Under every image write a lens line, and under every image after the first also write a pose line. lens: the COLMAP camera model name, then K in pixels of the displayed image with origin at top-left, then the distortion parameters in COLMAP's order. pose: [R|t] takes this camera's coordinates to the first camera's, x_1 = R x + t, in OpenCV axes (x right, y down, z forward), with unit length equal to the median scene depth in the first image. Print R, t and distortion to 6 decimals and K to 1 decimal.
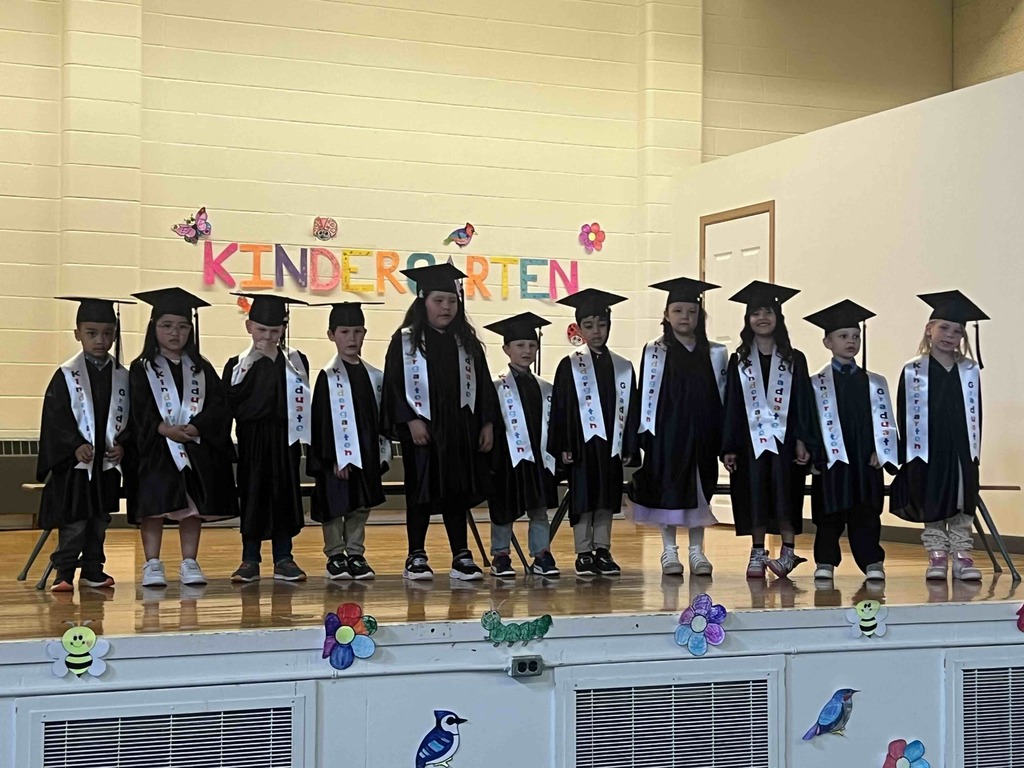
lens RADIAL K [[1773.4, 0, 512.0], [0, 1773.4, 383.1], [0, 0, 1]] dist [0.149756, 0.000000]
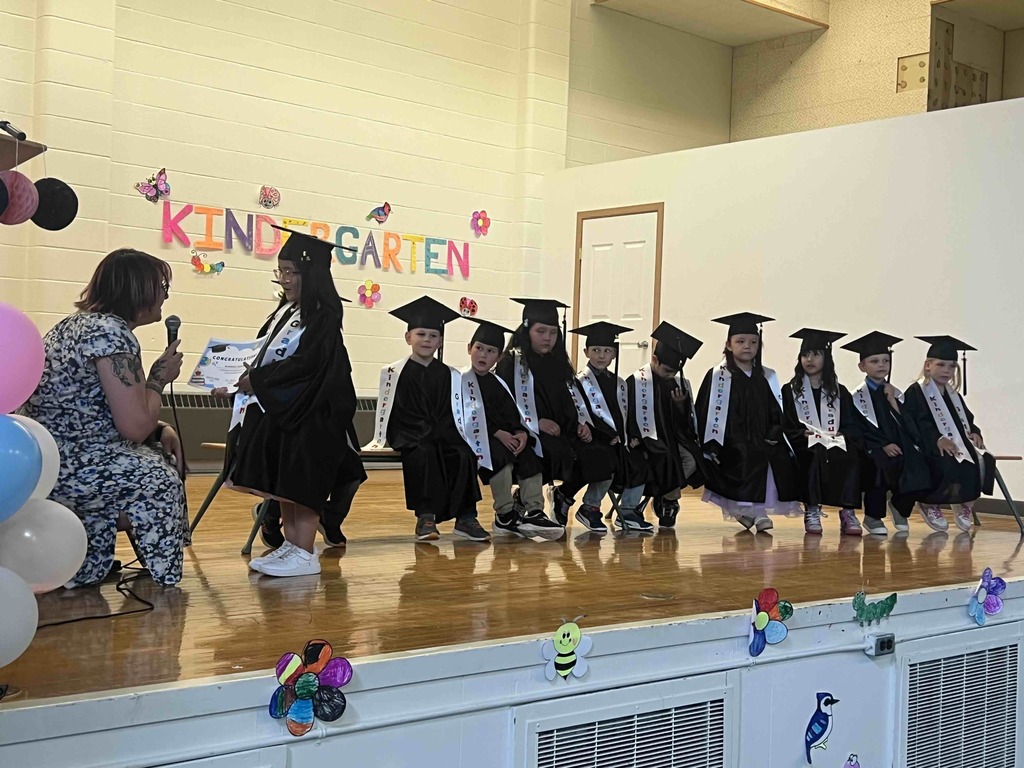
lens RADIAL K [[1332.6, 0, 514.0], [0, 1332.6, 406.0], [0, 0, 1]] dist [0.118196, 0.000000]
pose [[0.950073, 0.025375, 0.310994, -0.219289], [-0.039775, 0.998406, 0.040049, 0.001112], [-0.309482, -0.050419, 0.949568, 0.176354]]
